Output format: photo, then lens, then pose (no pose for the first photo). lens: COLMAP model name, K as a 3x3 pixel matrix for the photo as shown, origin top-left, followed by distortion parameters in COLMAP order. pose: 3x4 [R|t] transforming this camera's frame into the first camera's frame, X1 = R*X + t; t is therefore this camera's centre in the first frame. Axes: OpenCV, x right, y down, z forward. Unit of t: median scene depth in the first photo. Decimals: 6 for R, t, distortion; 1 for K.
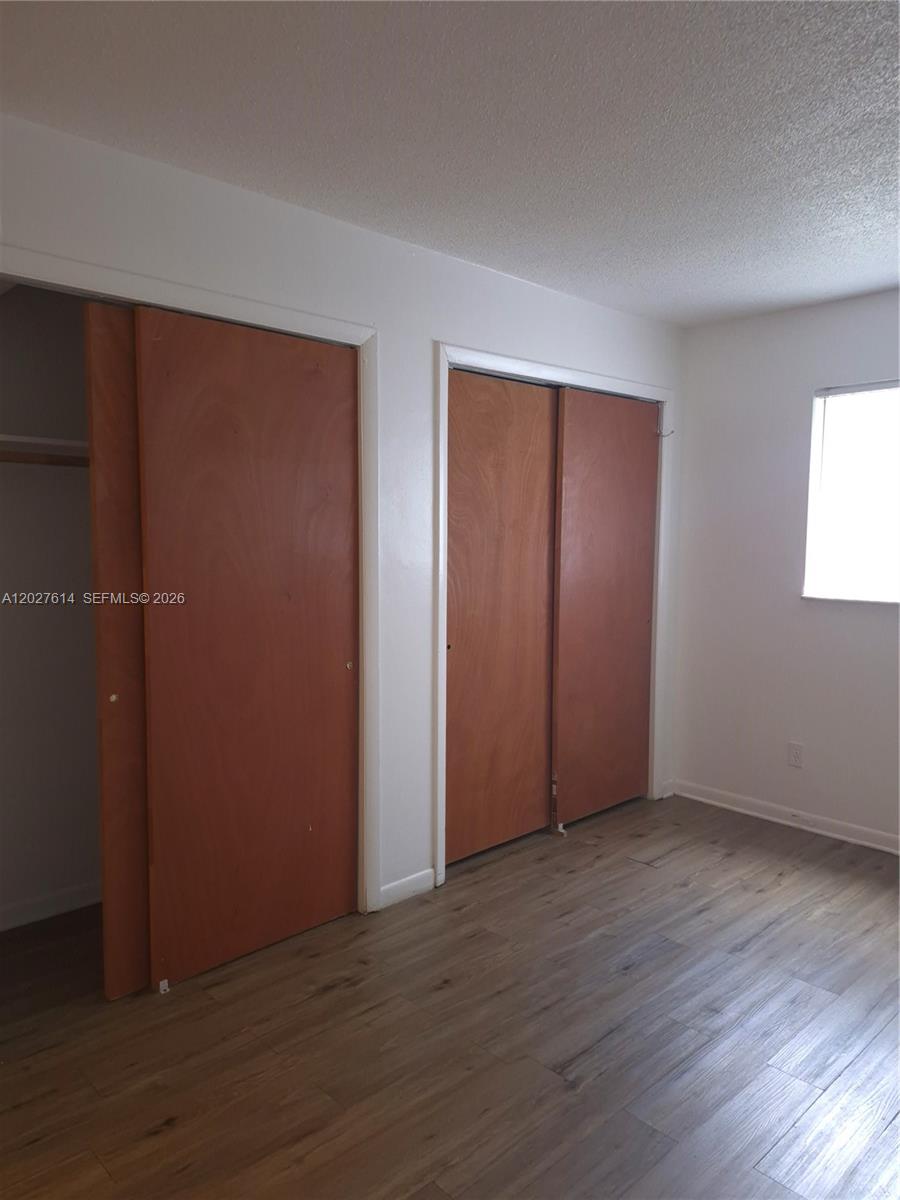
lens RADIAL K [[818.1, 0, 450.8], [0, 818.1, 602.5], [0, 0, 1]] dist [0.024329, -0.010517]
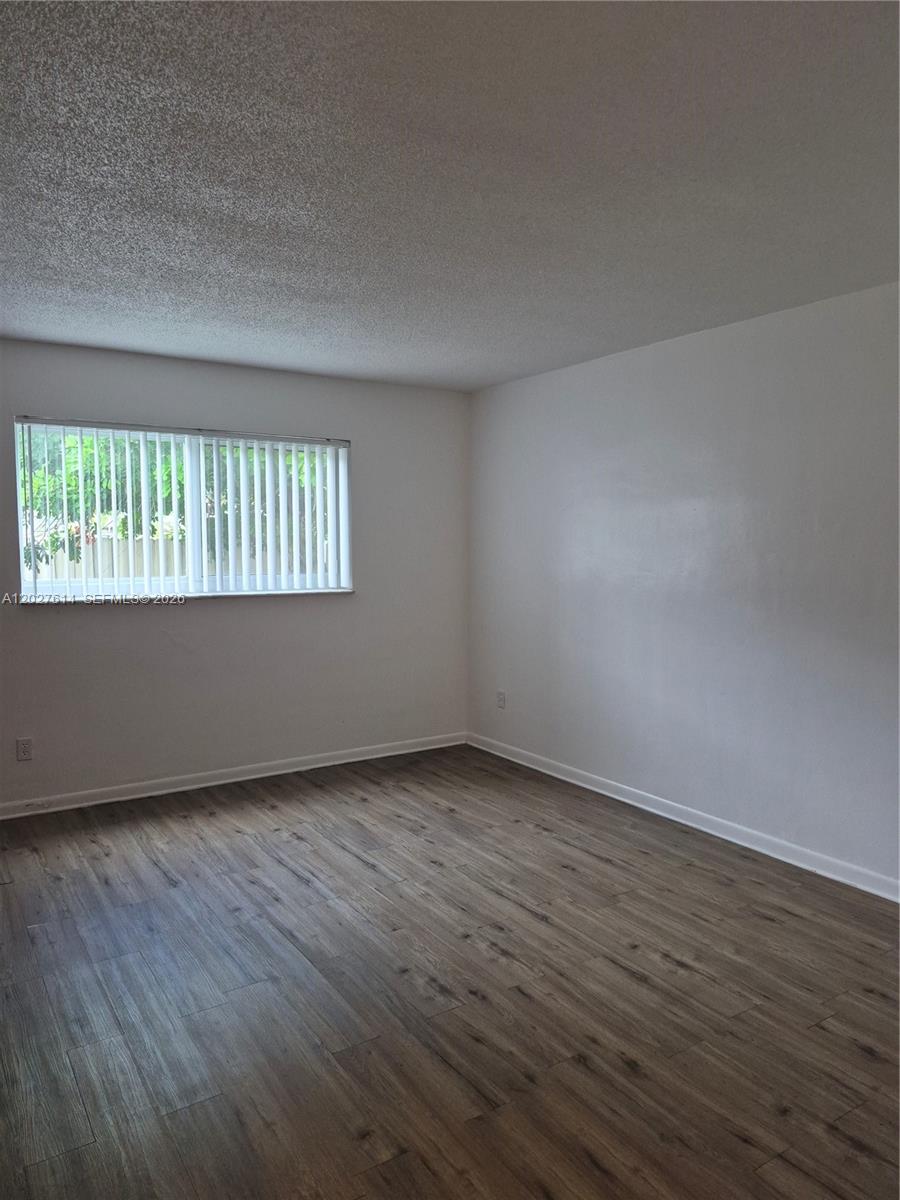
lens RADIAL K [[818.1, 0, 449.9], [0, 818.1, 599.2], [0, 0, 1]] dist [0.024329, -0.010517]
pose [[0.192691, -0.073637, 0.978493, -0.630412], [0.082342, 0.994877, 0.058655, -0.035135], [-0.977799, 0.069269, 0.197767, 0.271285]]
